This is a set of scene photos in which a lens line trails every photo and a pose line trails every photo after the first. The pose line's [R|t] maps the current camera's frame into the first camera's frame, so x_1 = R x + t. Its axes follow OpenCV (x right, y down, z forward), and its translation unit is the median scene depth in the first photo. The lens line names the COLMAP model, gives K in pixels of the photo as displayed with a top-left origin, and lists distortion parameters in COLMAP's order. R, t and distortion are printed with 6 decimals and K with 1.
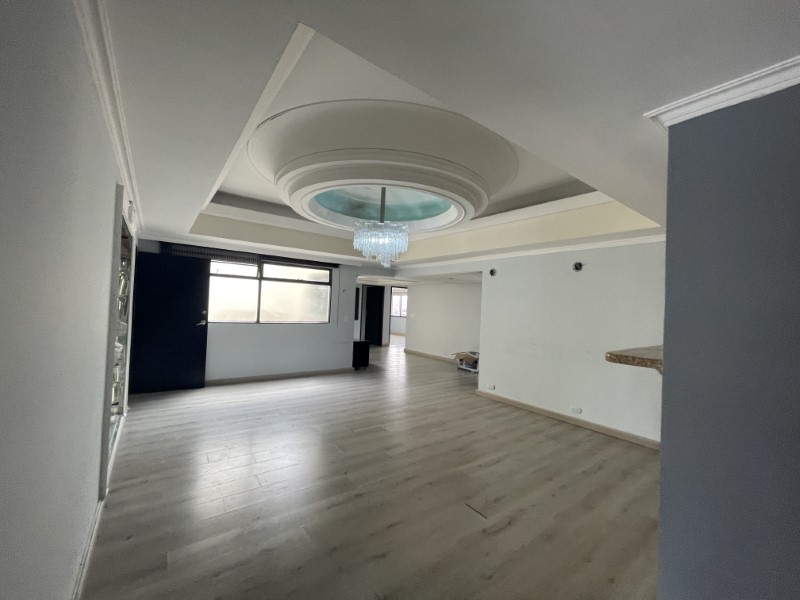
lens RADIAL K [[322.7, 0, 397.5], [0, 322.7, 300.9], [0, 0, 1]] dist [-0.001876, 0.000770]
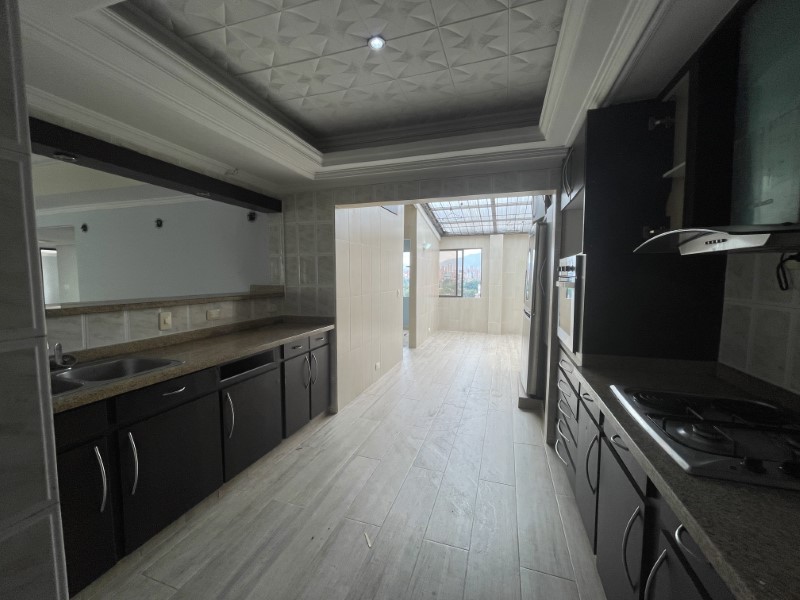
lens RADIAL K [[322.7, 0, 397.5], [0, 322.7, 300.9], [0, 0, 1]] dist [-0.001876, 0.000770]
pose [[0.816700, -0.085270, 0.570727, 0.550268], [0.024023, 0.993189, 0.114011, 0.022919], [-0.576562, -0.079402, 0.813186, -0.136267]]
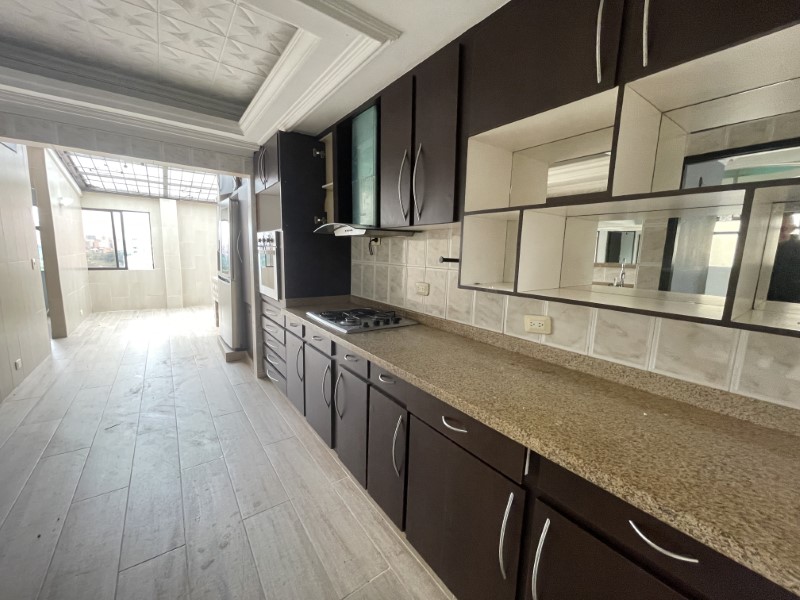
lens RADIAL K [[322.7, 0, 397.5], [0, 322.7, 300.9], [0, 0, 1]] dist [-0.001876, 0.000770]
pose [[0.010224, -0.187561, 0.982200, 0.377096], [-0.043865, 0.981221, 0.187831, 0.022038], [-0.998985, -0.045005, 0.001804, -0.155086]]
